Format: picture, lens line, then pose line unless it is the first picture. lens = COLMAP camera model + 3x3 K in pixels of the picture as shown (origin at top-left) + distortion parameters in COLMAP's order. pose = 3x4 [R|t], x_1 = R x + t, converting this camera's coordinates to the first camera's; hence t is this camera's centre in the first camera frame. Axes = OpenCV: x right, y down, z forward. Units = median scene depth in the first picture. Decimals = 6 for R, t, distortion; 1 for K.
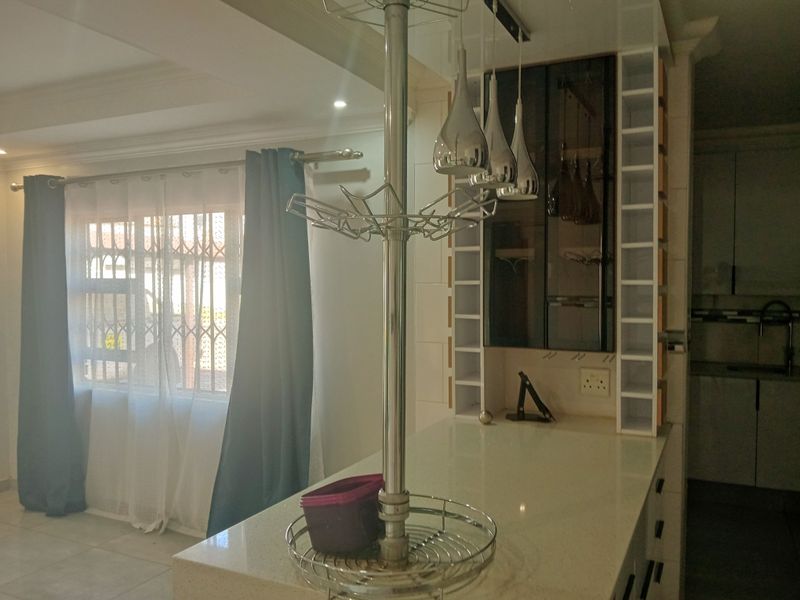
lens RADIAL K [[658.1, 0, 399.0], [0, 658.1, 303.6], [0, 0, 1]] dist [0.020711, -0.069309]
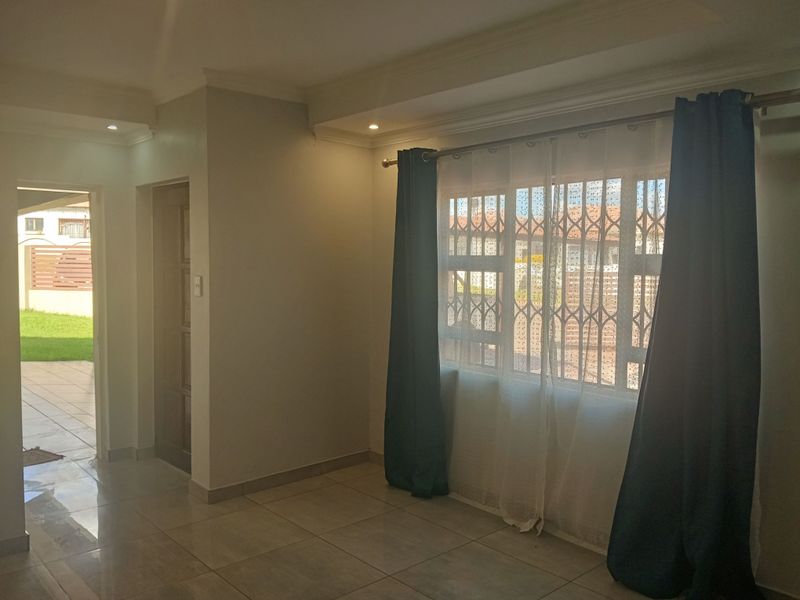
lens RADIAL K [[658.1, 0, 396.7], [0, 658.1, 307.7], [0, 0, 1]] dist [0.020711, -0.069309]
pose [[0.920598, 0.031036, -0.389277, -0.214856], [-0.015267, 0.998935, 0.043538, -0.003360], [0.390213, -0.034138, 0.920091, 0.102412]]
